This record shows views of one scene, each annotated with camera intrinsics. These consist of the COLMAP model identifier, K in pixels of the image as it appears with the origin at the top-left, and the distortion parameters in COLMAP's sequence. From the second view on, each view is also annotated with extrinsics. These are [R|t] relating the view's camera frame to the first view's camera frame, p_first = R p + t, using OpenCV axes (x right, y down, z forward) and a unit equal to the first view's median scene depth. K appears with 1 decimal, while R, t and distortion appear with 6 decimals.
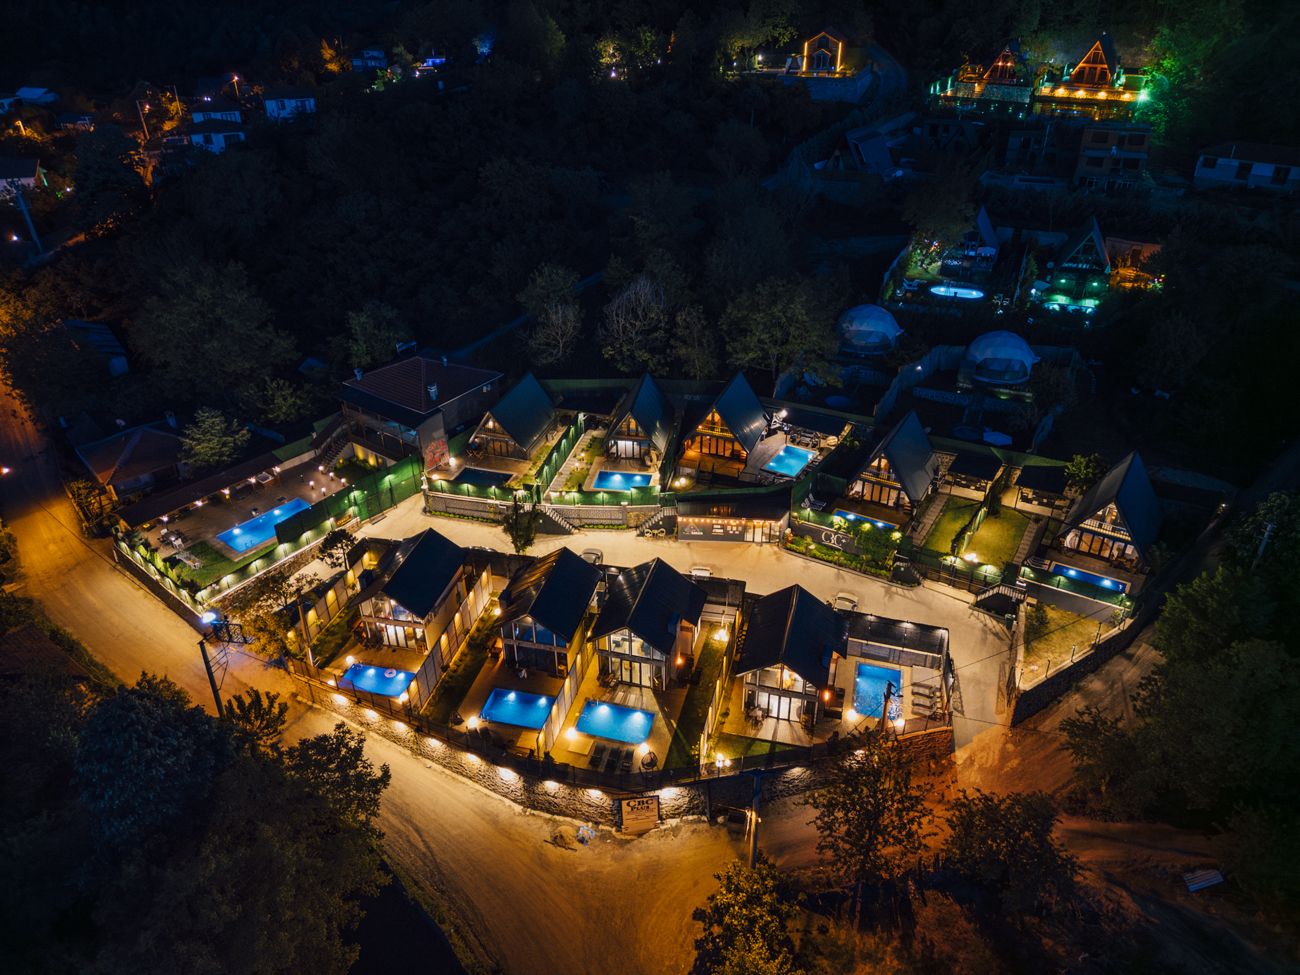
lens RADIAL K [[904.8, 0, 650.0], [0, 904.8, 487.5], [0, 0, 1]] dist [0.096320, -0.101296]
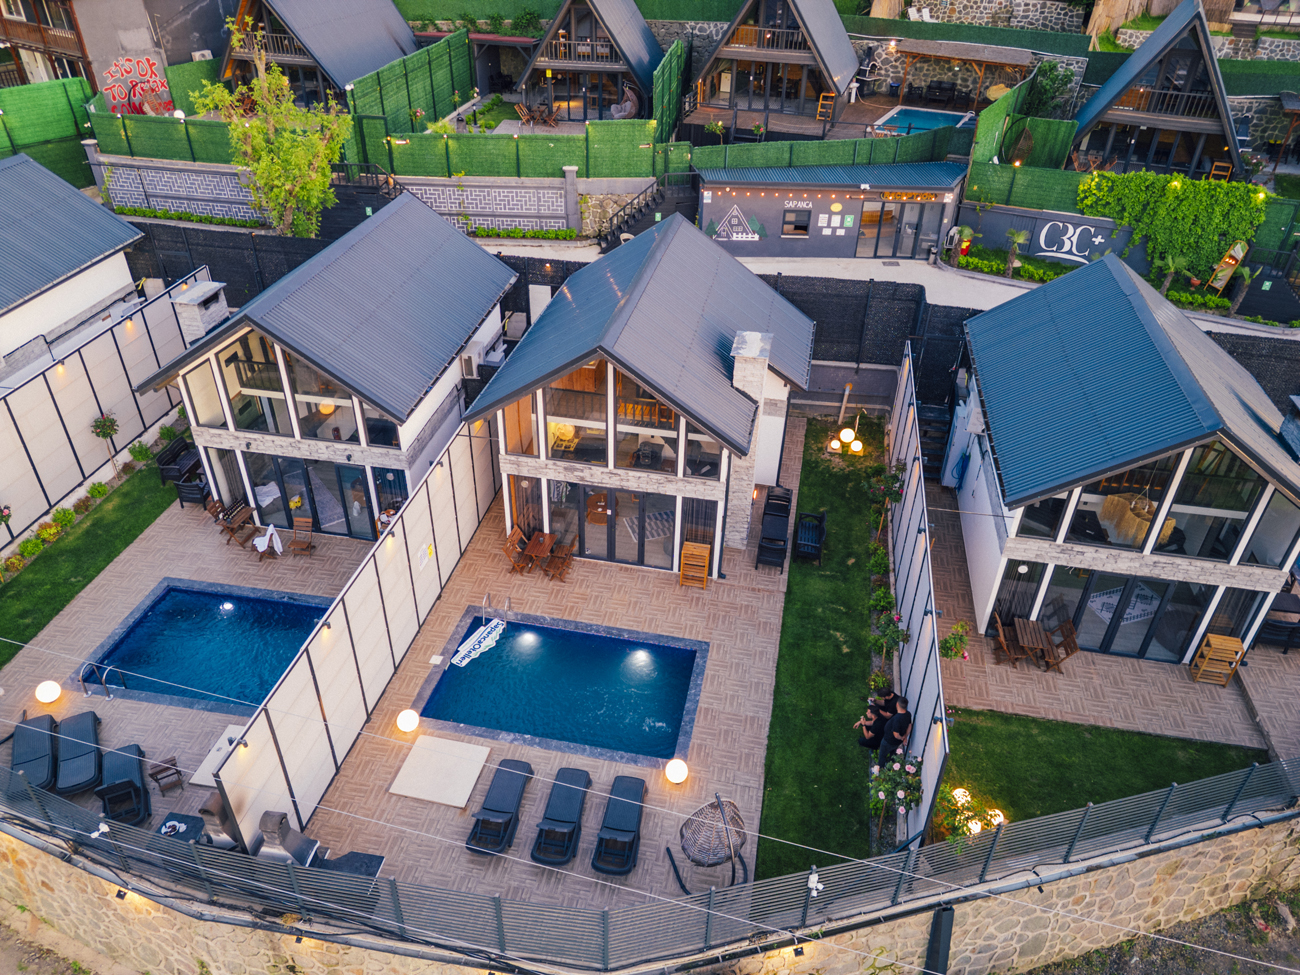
lens RADIAL K [[904.8, 0, 650.0], [0, 904.8, 487.5], [0, 0, 1]] dist [0.096320, -0.101296]
pose [[0.997085, -0.013571, 0.075076, -0.026599], [0.009899, 0.998746, 0.049067, 0.148217], [-0.075648, -0.048180, 0.995970, 0.579556]]
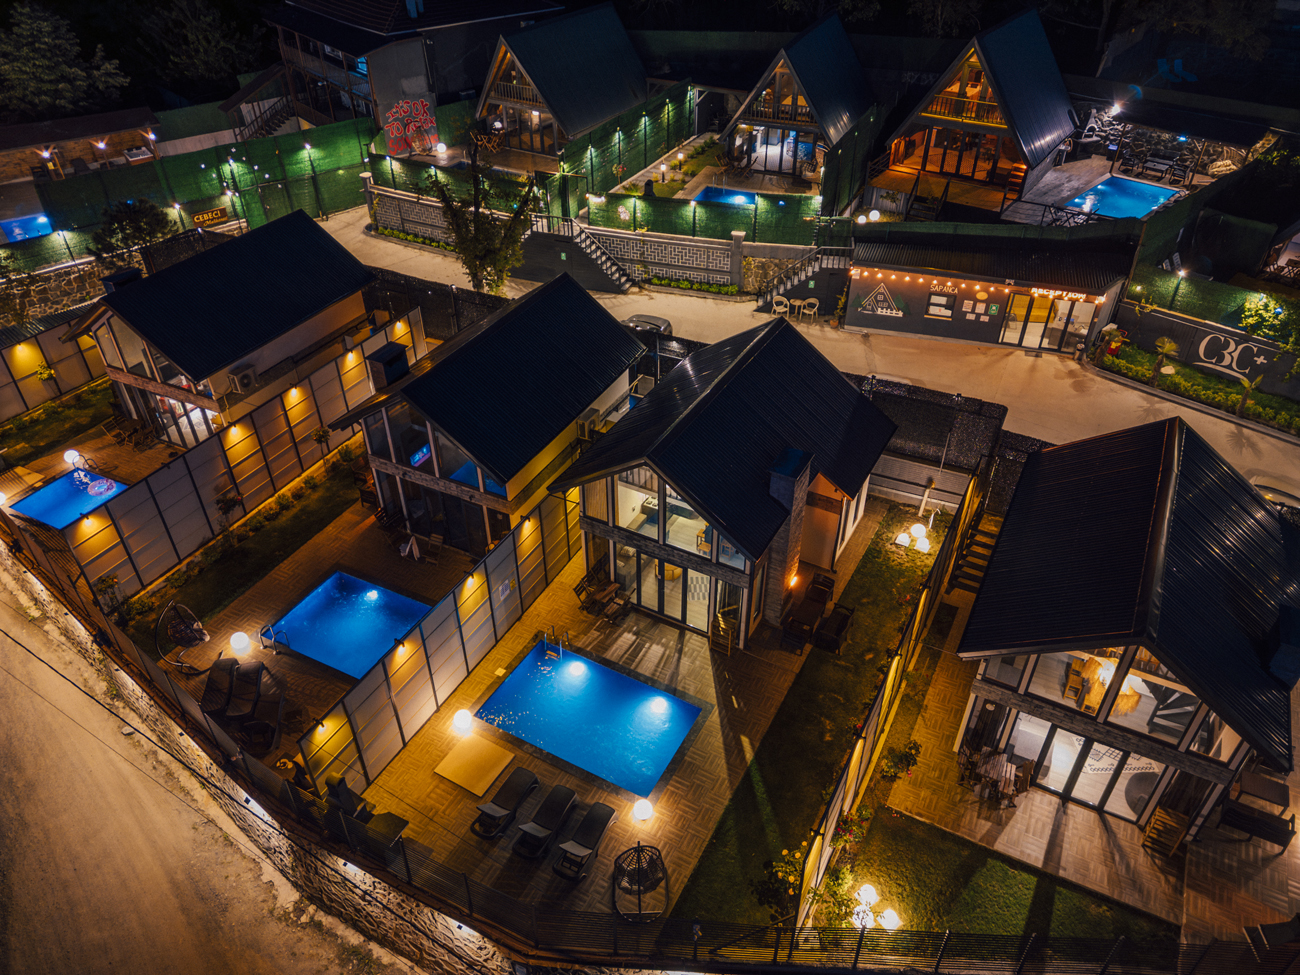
lens RADIAL K [[904.8, 0, 650.0], [0, 904.8, 487.5], [0, 0, 1]] dist [0.096320, -0.101296]
pose [[0.972696, 0.144779, -0.181387, 0.031715], [-0.126266, 0.985899, 0.109815, 0.102371], [0.194729, -0.083914, 0.977261, 0.534929]]
